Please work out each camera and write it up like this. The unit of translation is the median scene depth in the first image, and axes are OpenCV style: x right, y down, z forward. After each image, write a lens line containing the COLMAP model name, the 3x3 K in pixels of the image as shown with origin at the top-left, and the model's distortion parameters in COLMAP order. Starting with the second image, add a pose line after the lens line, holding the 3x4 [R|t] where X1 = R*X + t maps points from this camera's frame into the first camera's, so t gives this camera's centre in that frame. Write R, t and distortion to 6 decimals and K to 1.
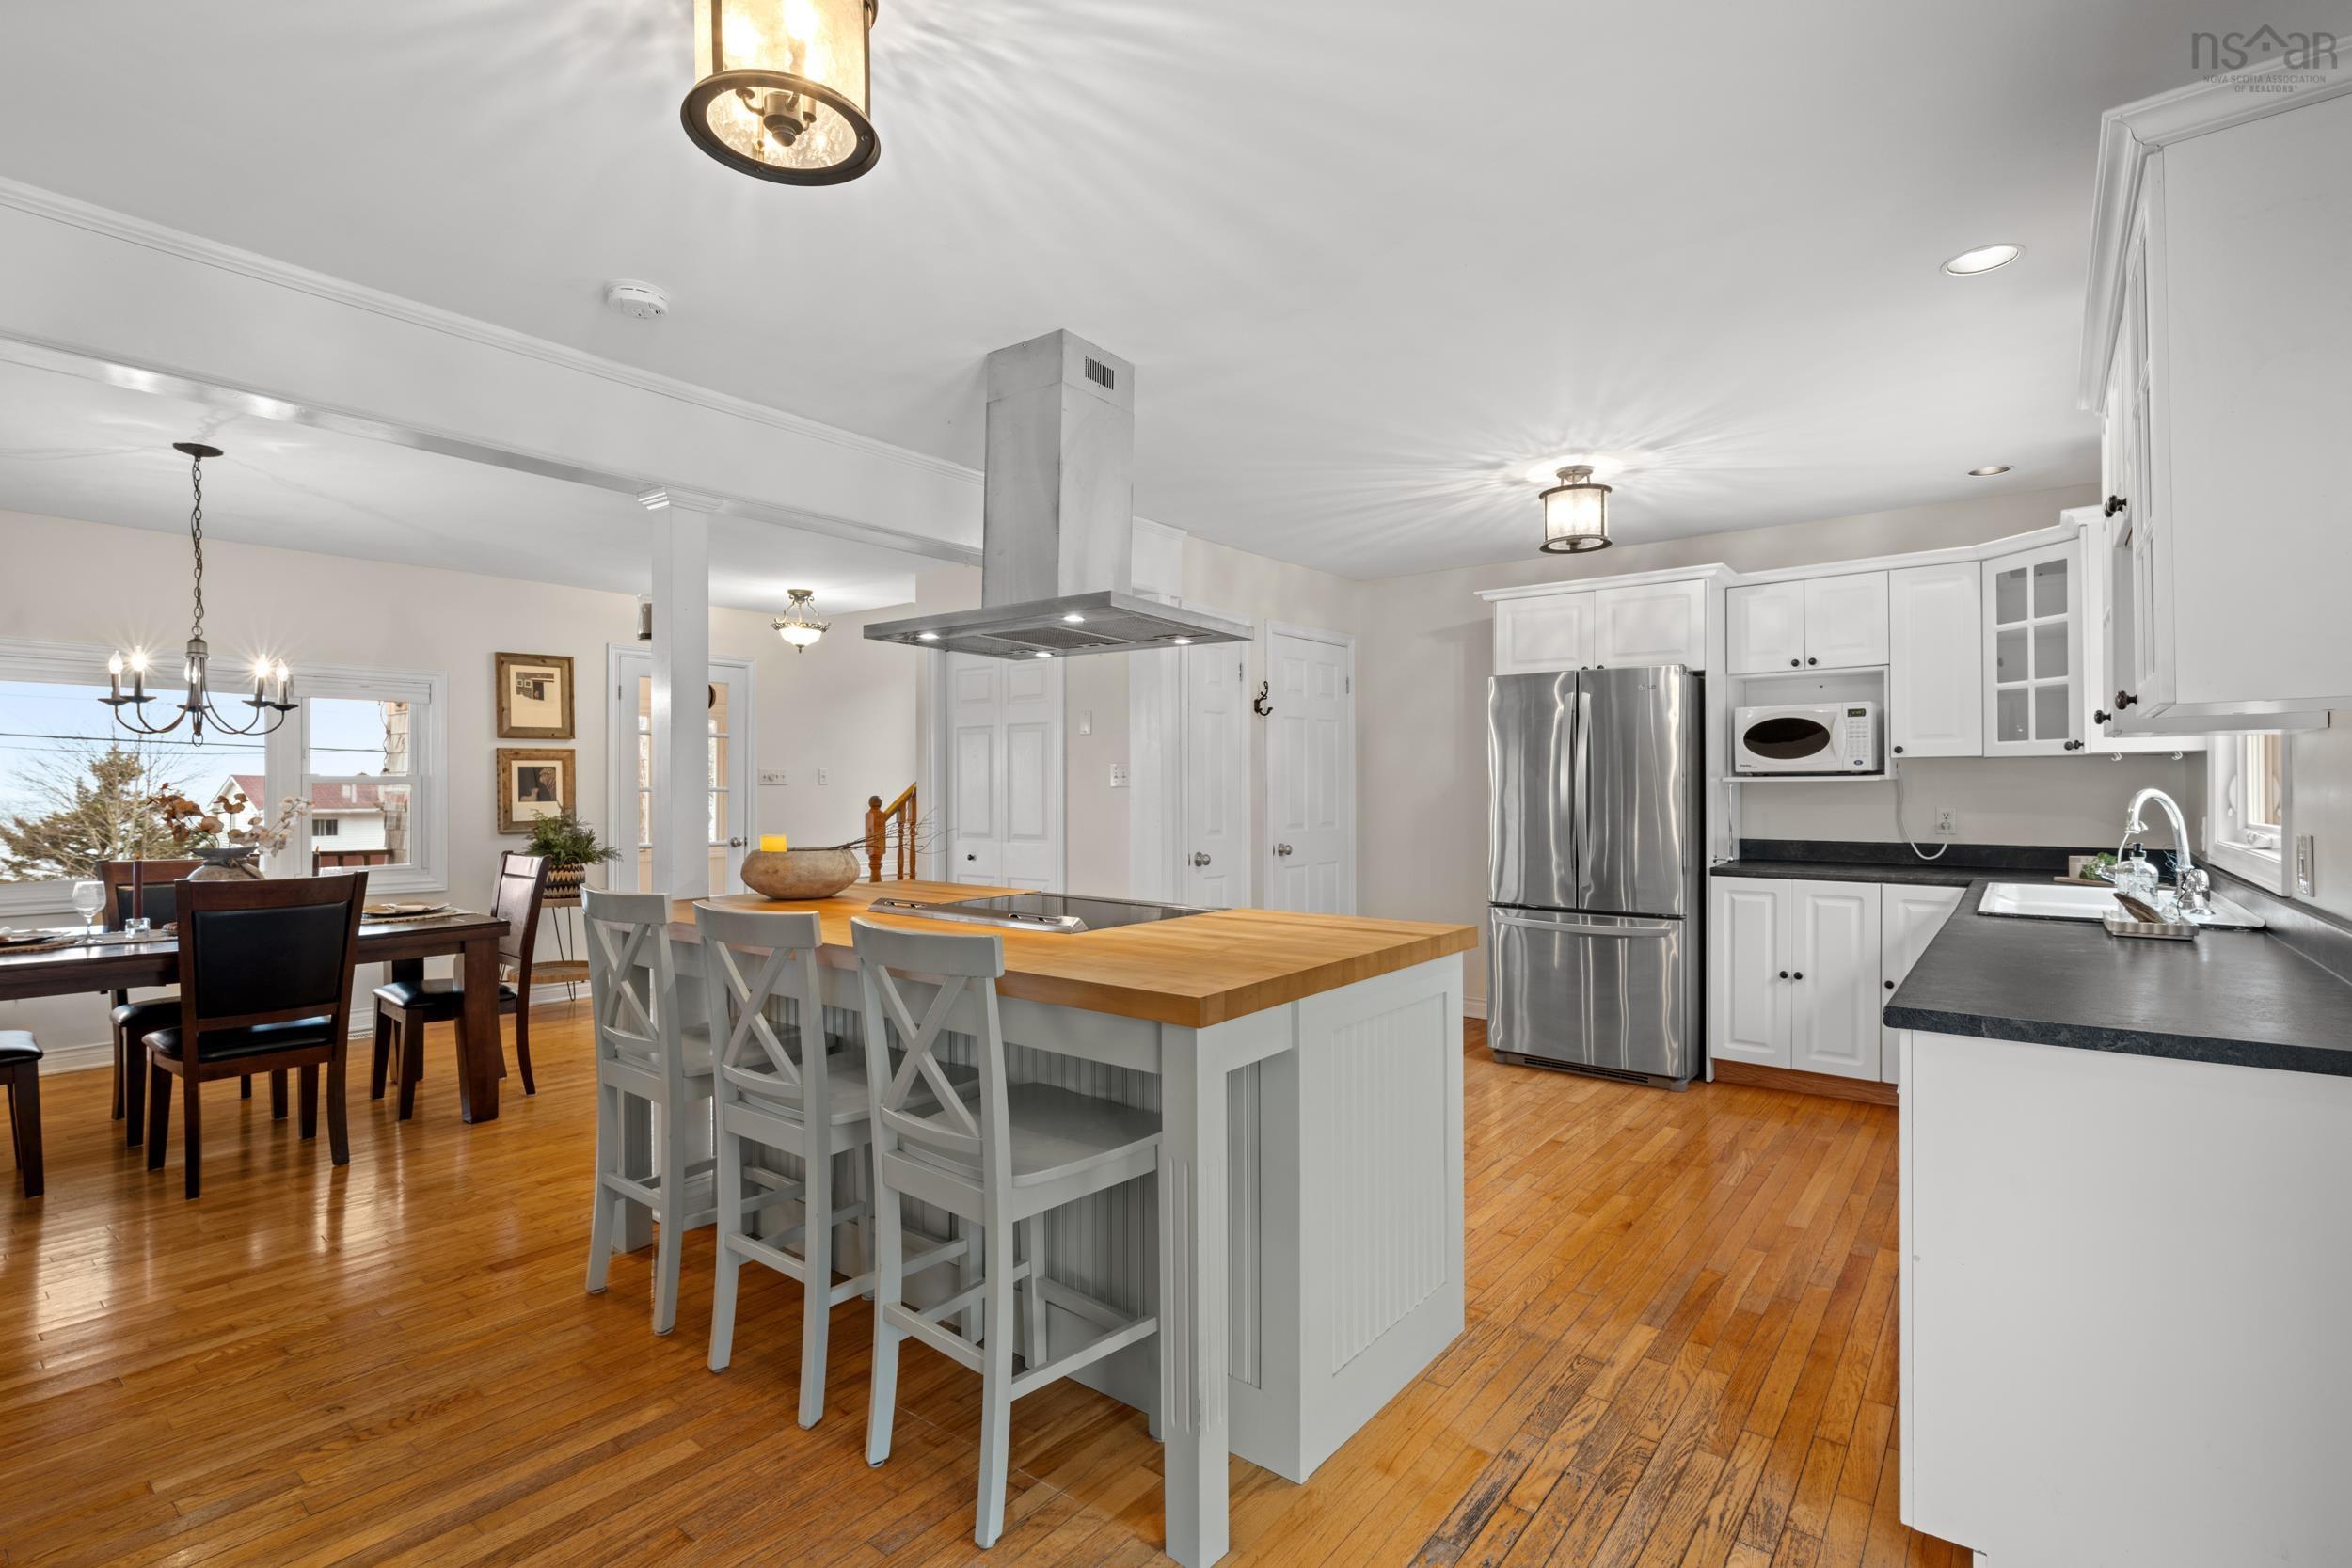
lens RADIAL K [[1077.4, 0, 1171.3], [0, 1077.4, 783.8], [0, 0, 1]] dist [-0.002223, 0.001332]
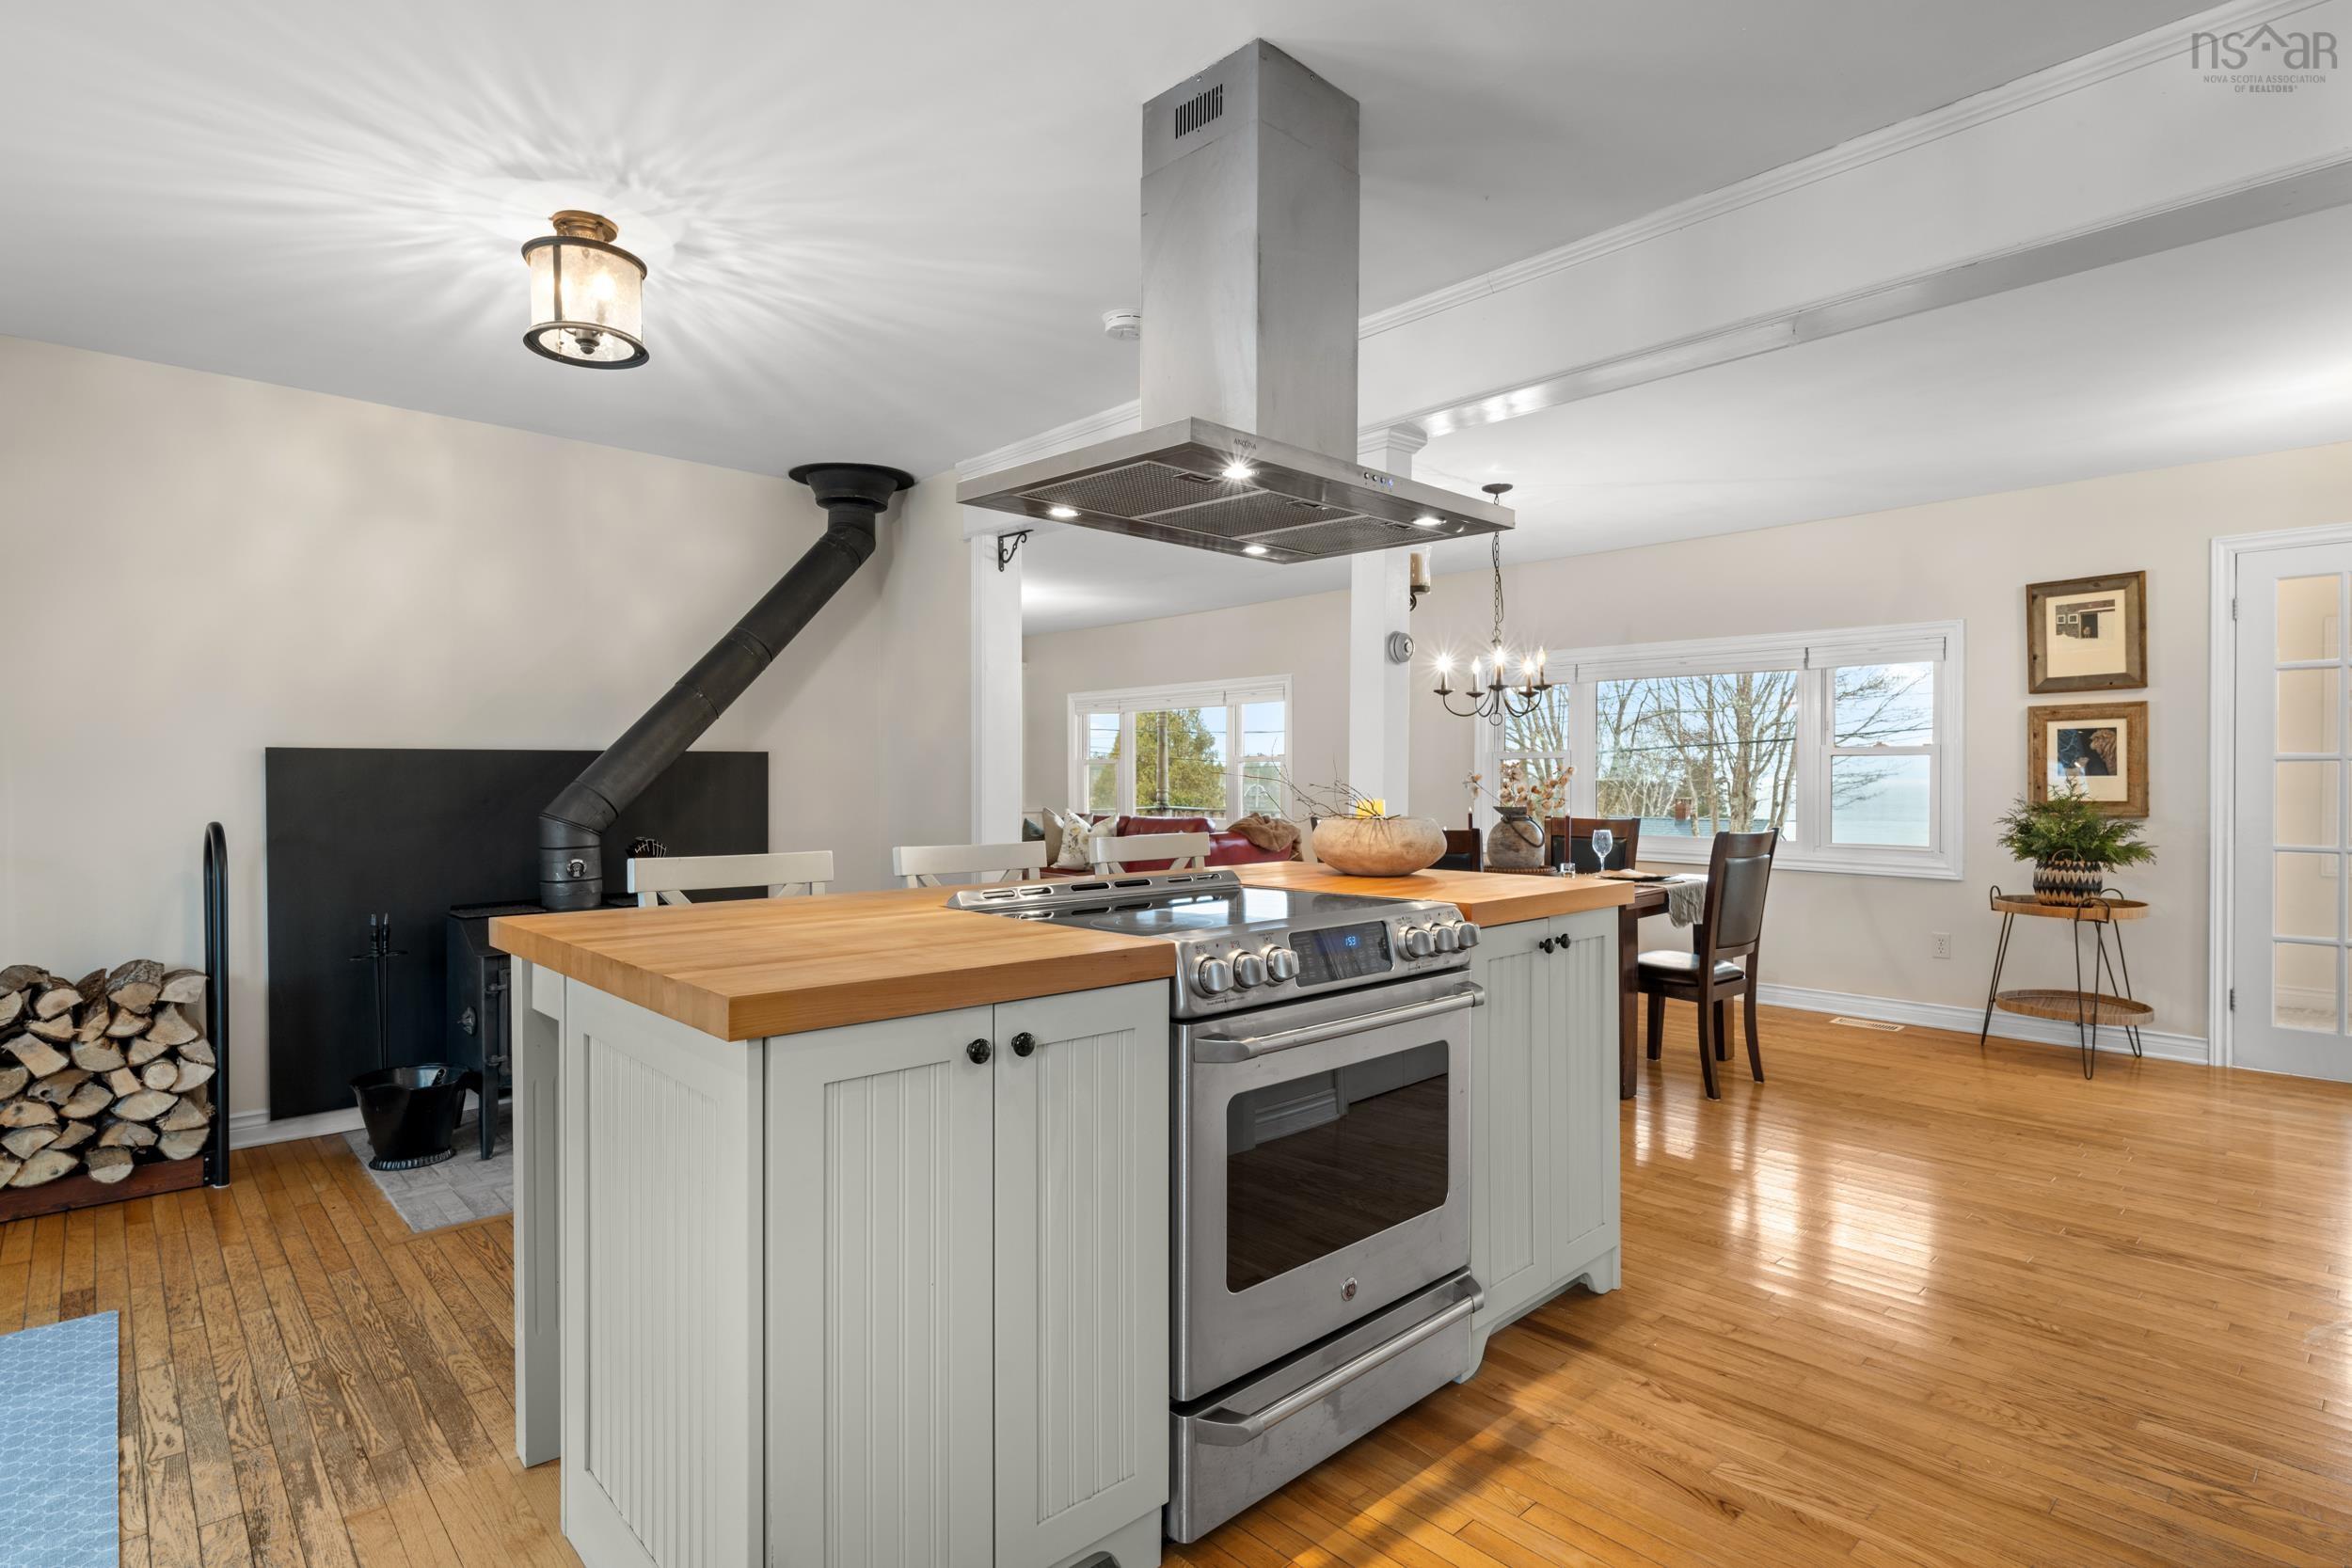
lens RADIAL K [[1173.7, 0, 1193.9], [0, 1173.7, 780.8], [0, 0, 1]] dist [-0.000994, 0.000398]
pose [[-0.140909, 0.004154, -0.990014, 0.412029], [0.005830, 0.999977, 0.003366, 0.019316], [0.990005, -0.005298, -0.140930, 0.690430]]
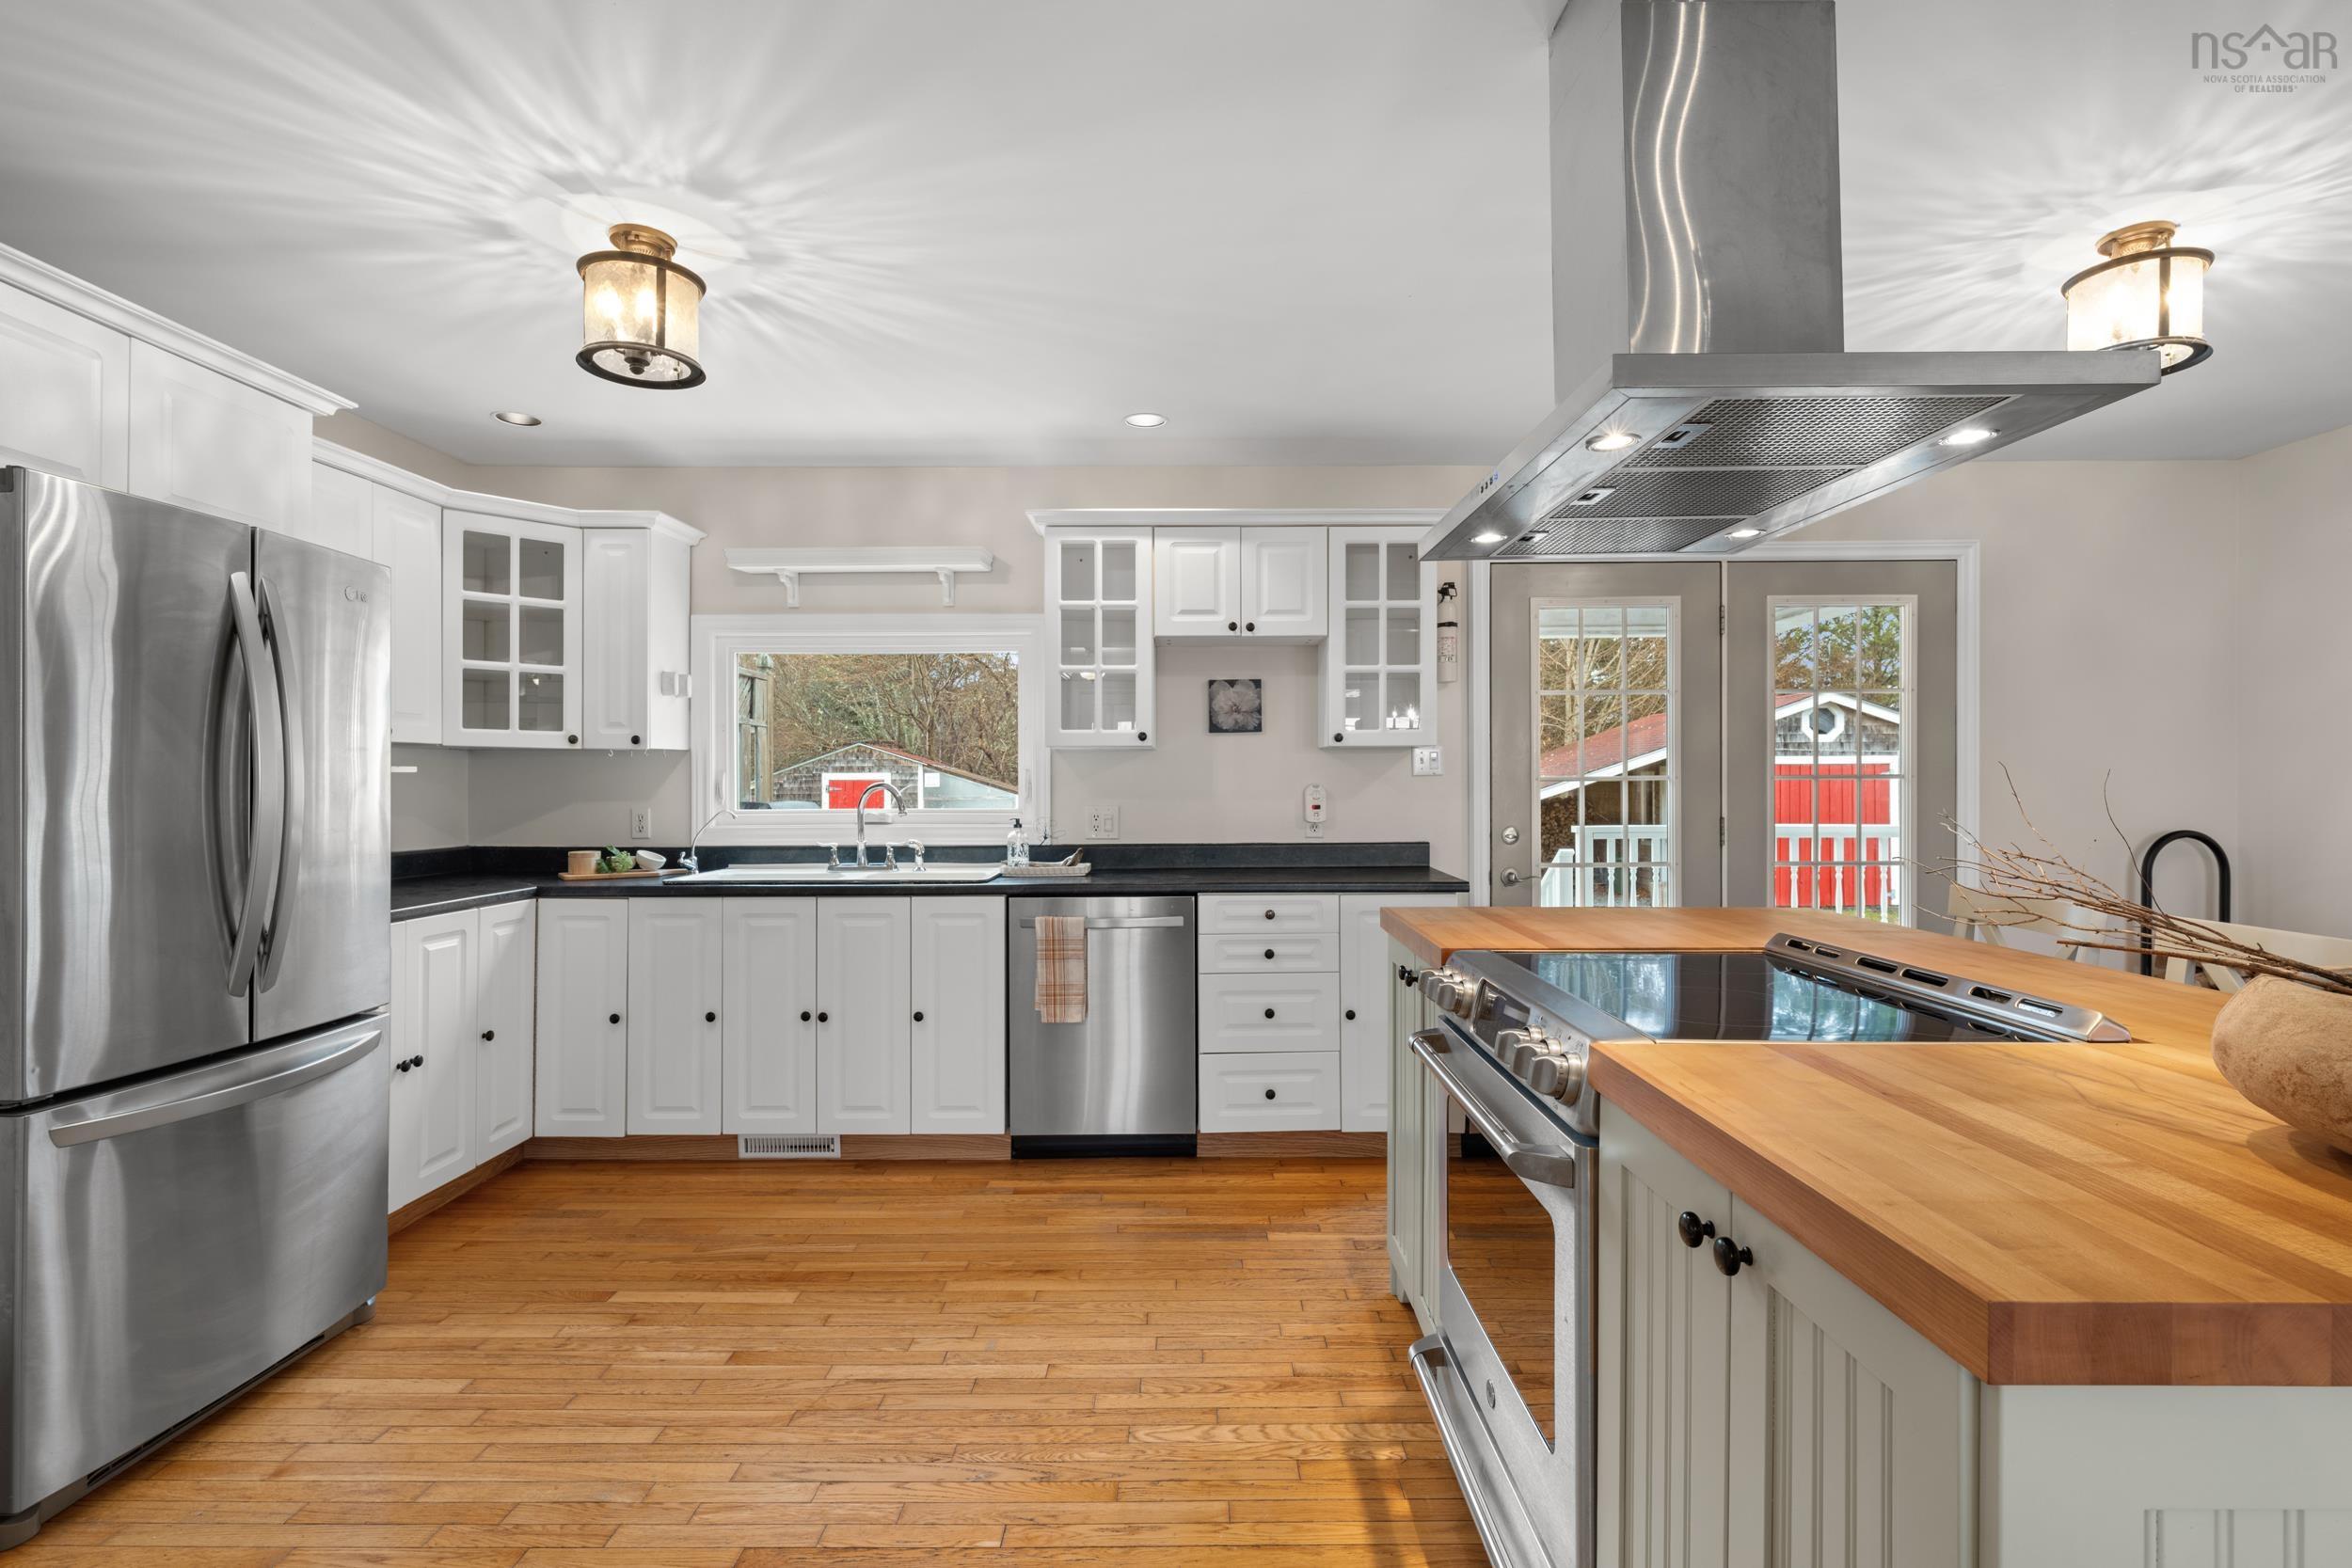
lens RADIAL K [[1121.5, 0, 1182.6], [0, 1121.5, 792.9], [0, 0, 1]] dist [0.000499, -0.001217]
pose [[-0.620334, -0.003732, 0.784329, -0.249535], [0.000593, 0.999986, 0.005226, 0.006660], [-0.784337, 0.003707, -0.620324, 0.995770]]
